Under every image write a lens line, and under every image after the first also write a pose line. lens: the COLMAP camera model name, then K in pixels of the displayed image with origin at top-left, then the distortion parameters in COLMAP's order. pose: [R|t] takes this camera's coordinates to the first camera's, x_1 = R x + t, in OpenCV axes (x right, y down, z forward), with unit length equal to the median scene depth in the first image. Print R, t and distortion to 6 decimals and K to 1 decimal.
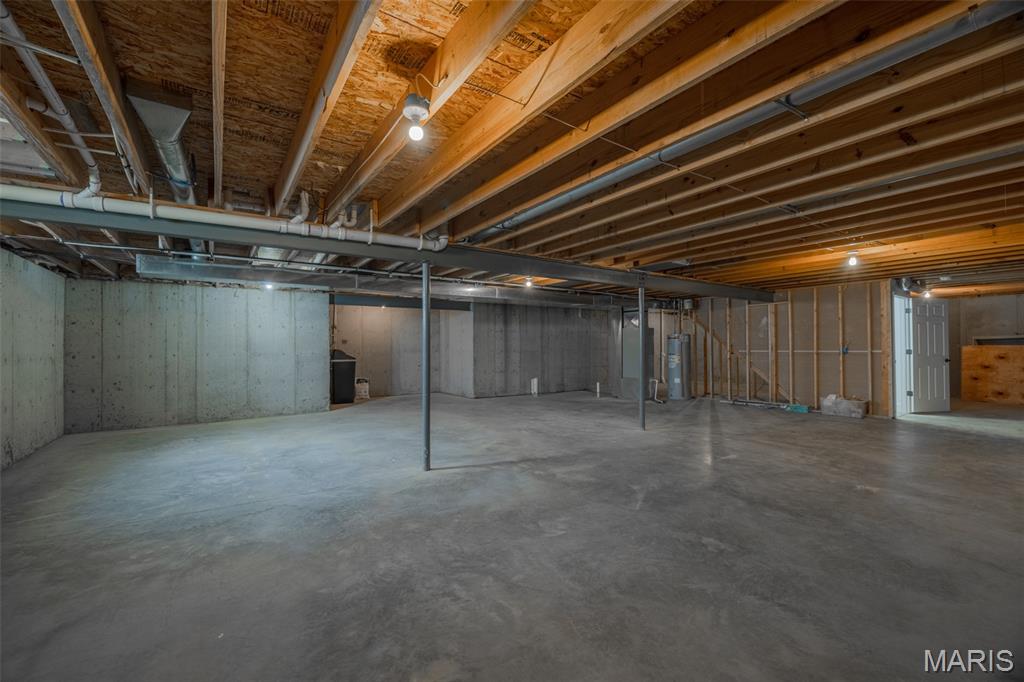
lens RADIAL K [[424.9, 0, 506.4], [0, 424.9, 341.6], [0, 0, 1]] dist [0.000476, -0.000260]
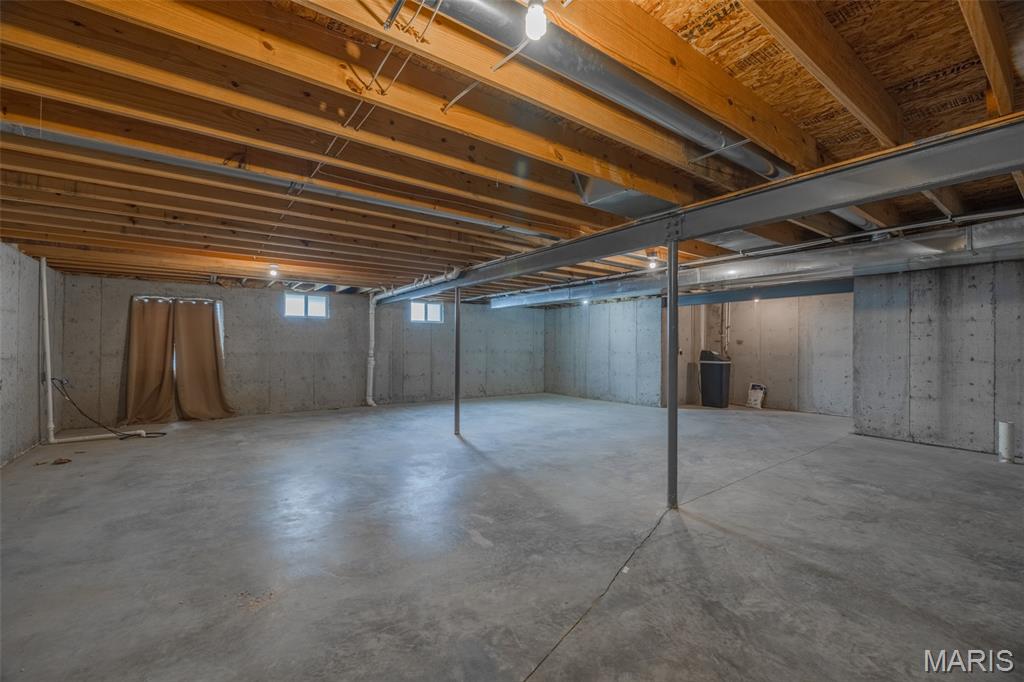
lens RADIAL K [[424.9, 0, 508.6], [0, 424.9, 344.3], [0, 0, 1]] dist [0.000476, -0.000260]
pose [[0.031660, 0.001207, -0.999498, 0.637468], [0.004705, 0.999988, 0.001356, 0.001037], [0.999488, -0.004746, 0.031654, 0.584765]]
